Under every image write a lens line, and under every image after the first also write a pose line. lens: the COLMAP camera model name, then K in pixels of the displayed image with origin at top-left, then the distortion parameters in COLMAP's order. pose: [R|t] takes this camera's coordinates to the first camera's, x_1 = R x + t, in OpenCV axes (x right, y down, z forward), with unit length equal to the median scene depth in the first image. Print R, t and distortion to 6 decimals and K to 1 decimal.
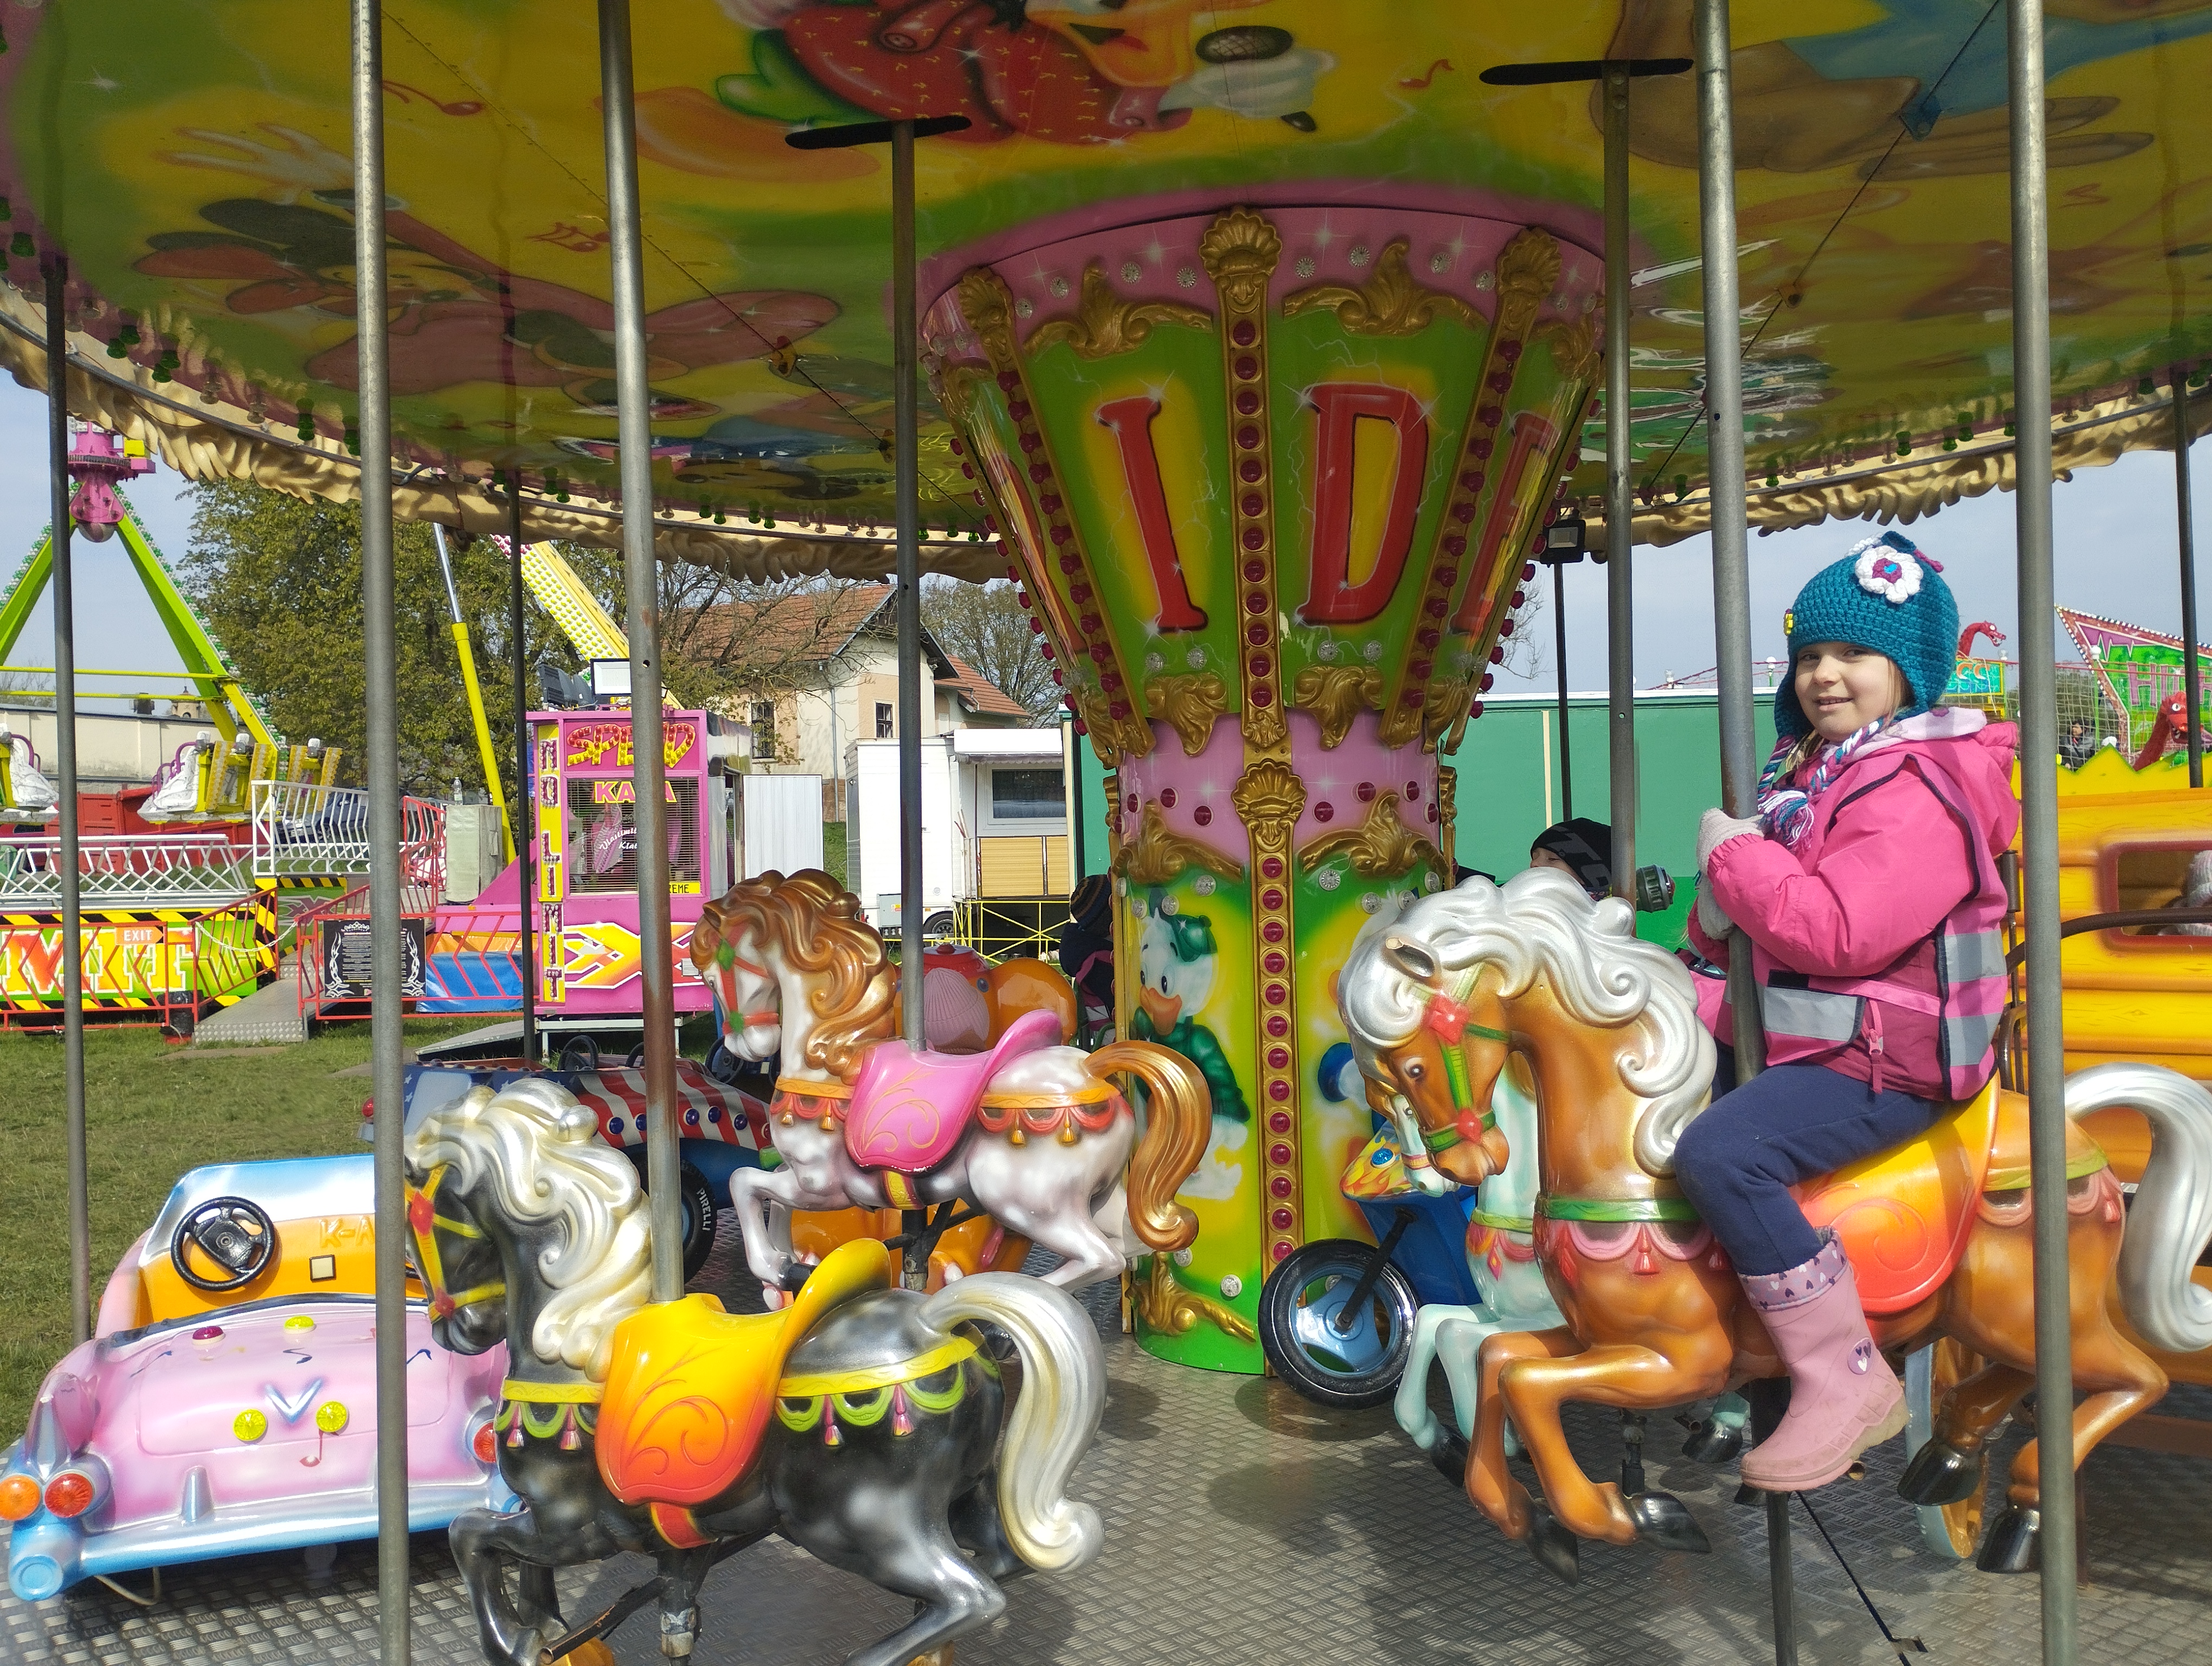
lens RADIAL K [[1981.9, 0, 1106.0], [0, 1981.9, 833.0], [0, 0, 1]] dist [-0.009858, -0.317887]
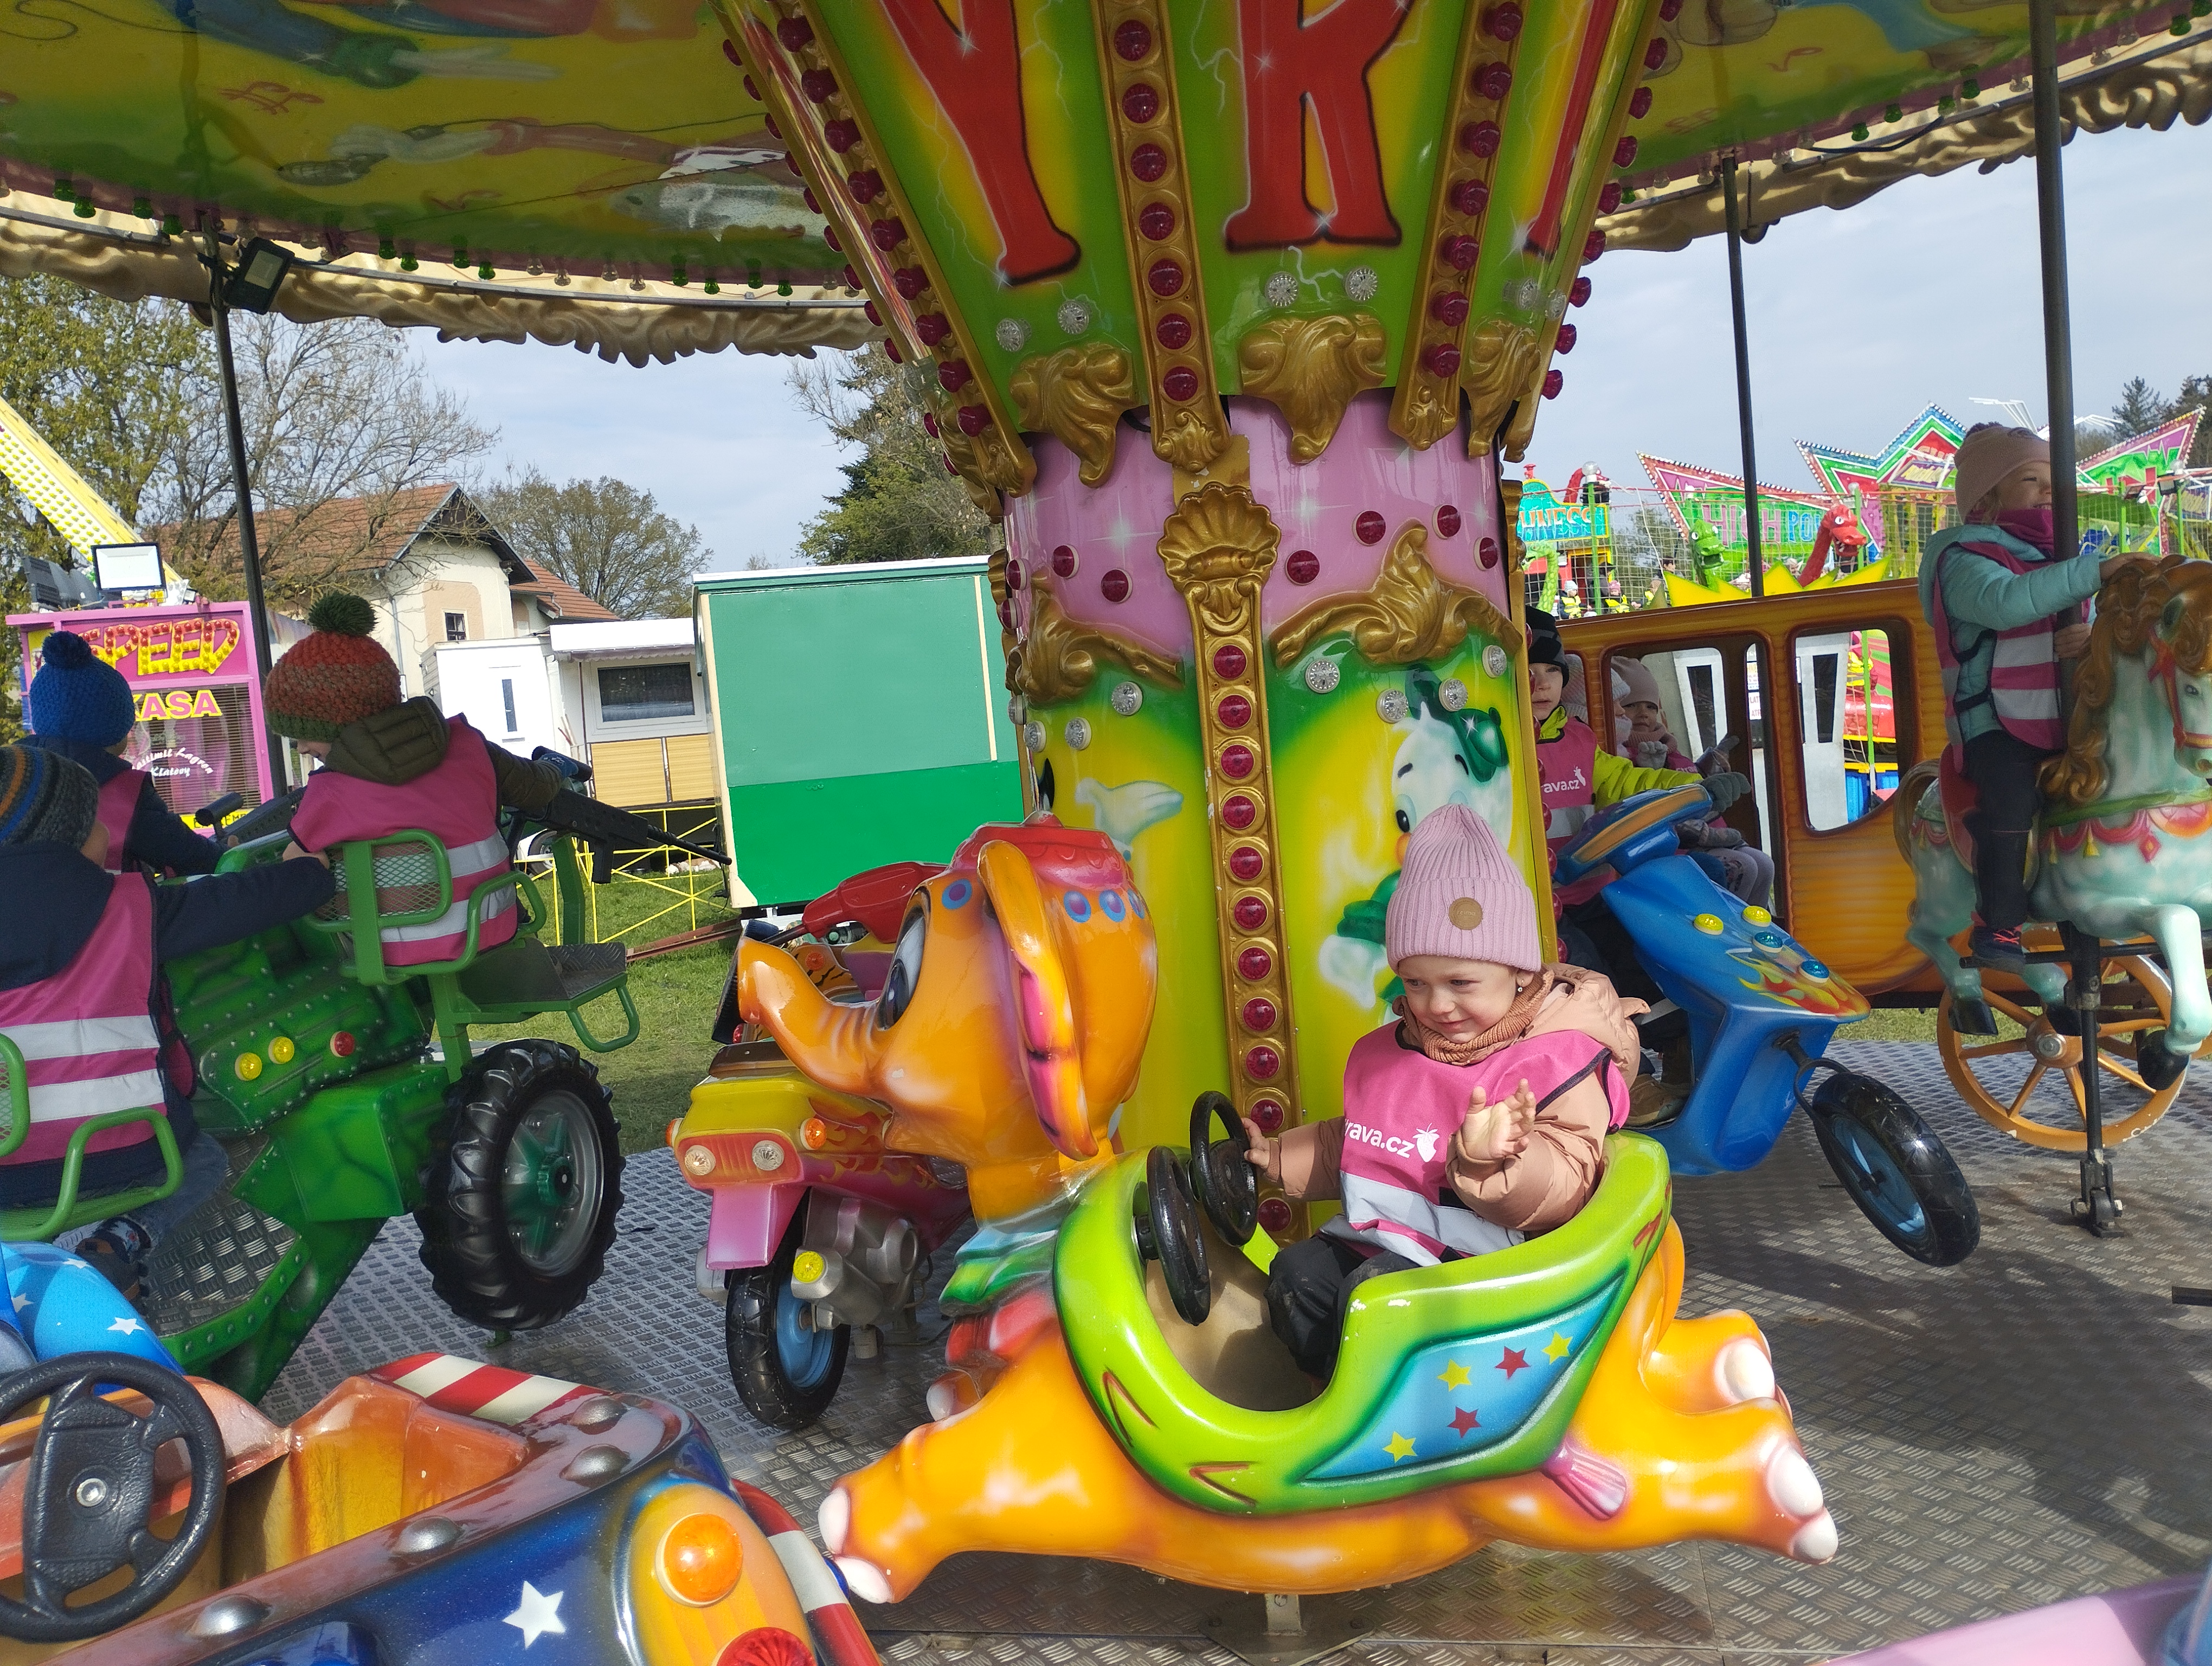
lens RADIAL K [[1650.7, 0, 1106.0], [0, 1650.7, 833.0], [0, 0, 1]] dist [-0.004177, -0.058525]
pose [[0.960735, -0.083156, 0.264713, -0.090894], [0.070174, 0.995839, 0.058142, 0.037406], [-0.268446, -0.037283, 0.962573, 0.506003]]
